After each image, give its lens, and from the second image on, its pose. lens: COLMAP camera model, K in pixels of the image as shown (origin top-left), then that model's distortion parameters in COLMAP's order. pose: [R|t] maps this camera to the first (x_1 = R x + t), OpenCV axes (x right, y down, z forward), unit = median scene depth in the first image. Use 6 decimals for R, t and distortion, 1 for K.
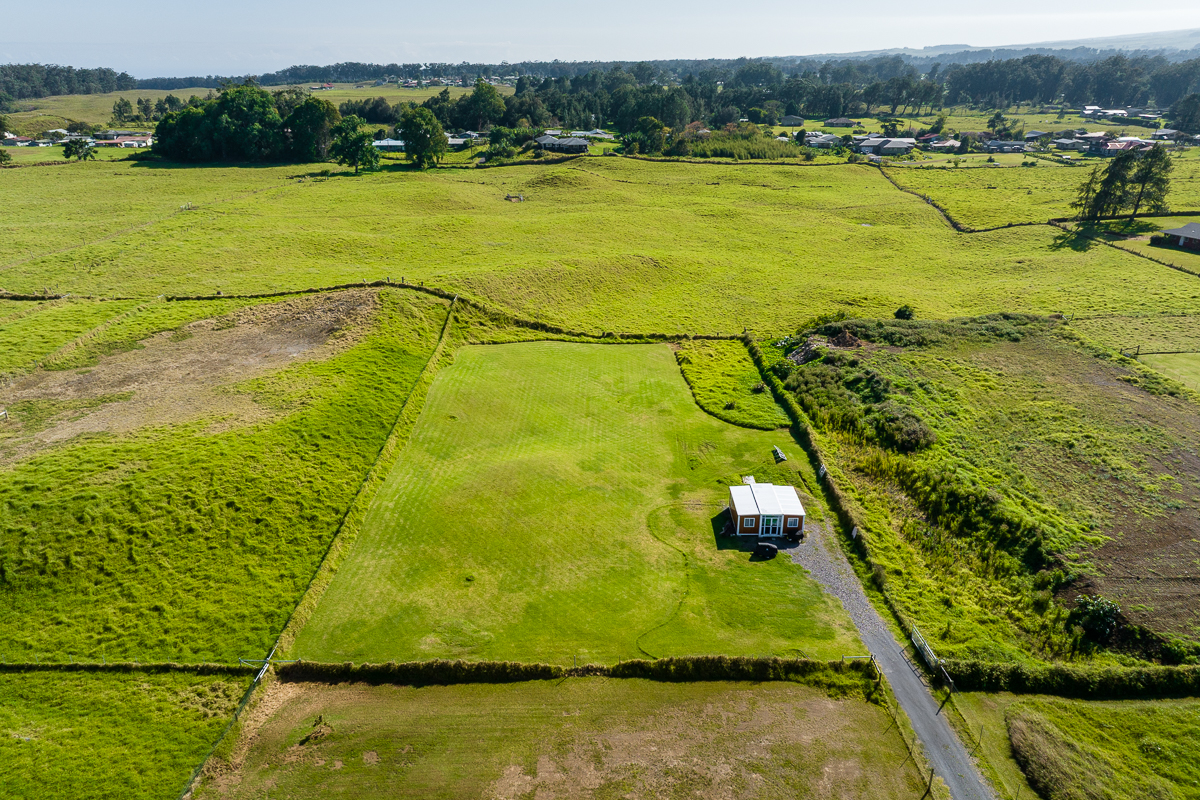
lens RADIAL K [[806.4, 0, 596.4], [0, 806.4, 435.2], [0, 0, 1]] dist [0.002266, 0.003597]
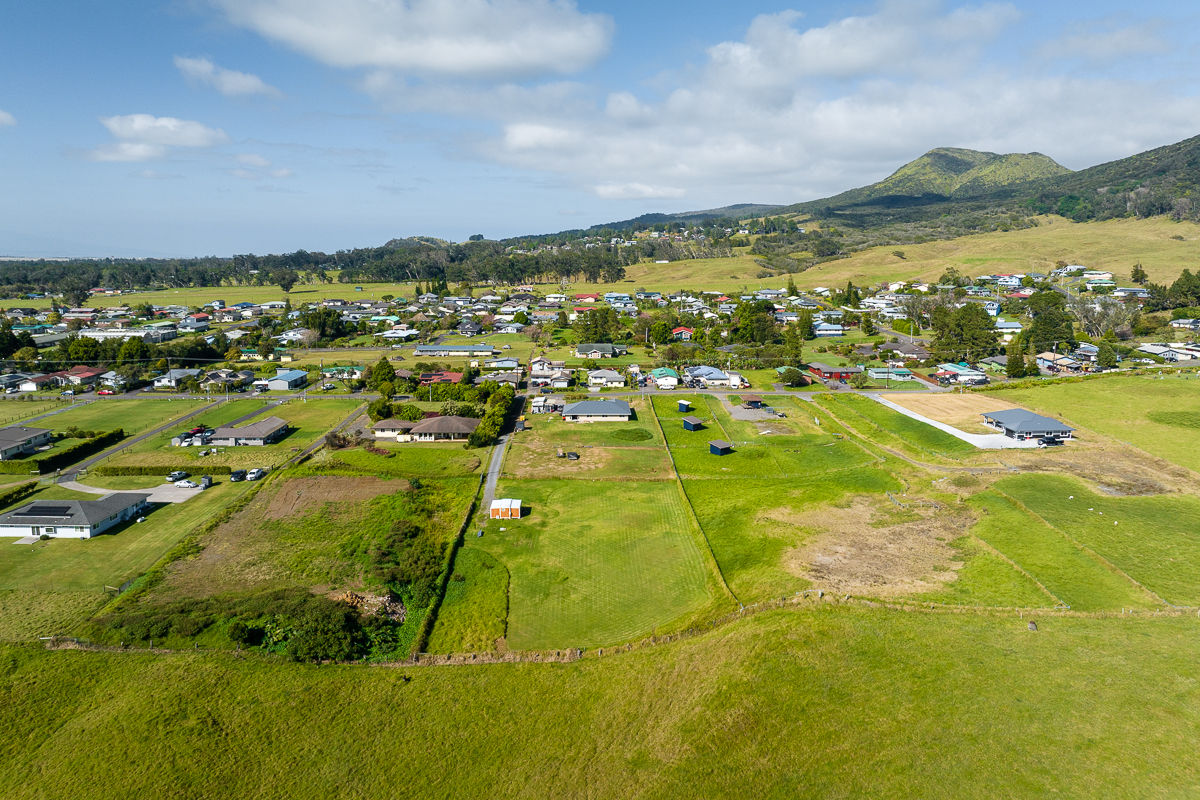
lens RADIAL K [[837.7, 0, 600.9], [0, 837.7, 366.4], [0, 0, 1]] dist [0.000622, 0.002871]
pose [[-0.999428, -0.002656, -0.033705, 0.022138], [-0.021057, 0.828849, 0.559076, -1.226660], [0.026451, 0.559466, -0.828431, 2.166801]]
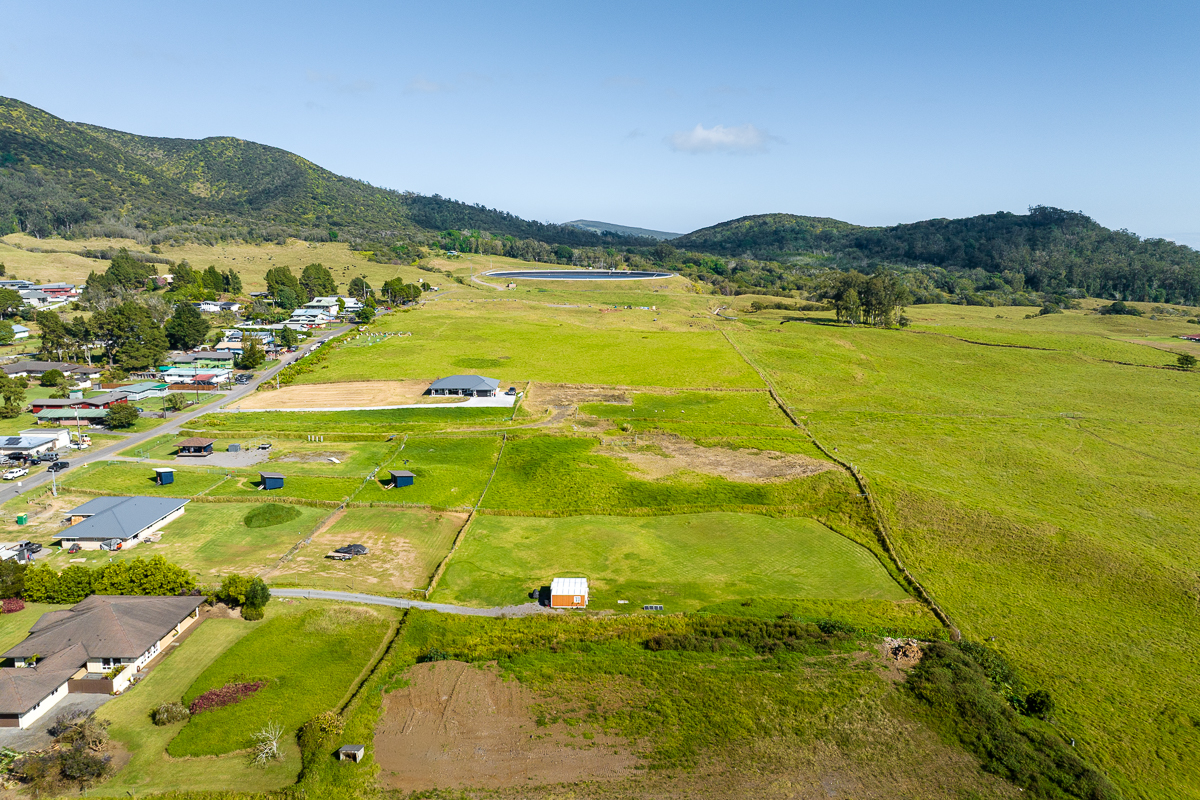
lens RADIAL K [[837.7, 0, 600.9], [0, 837.7, 366.4], [0, 0, 1]] dist [0.000622, 0.002871]
pose [[-0.003784, 0.154332, -0.988012, 1.492937], [-0.432831, 0.890420, 0.140745, -0.481933], [0.901467, 0.428175, 0.063430, 0.599914]]
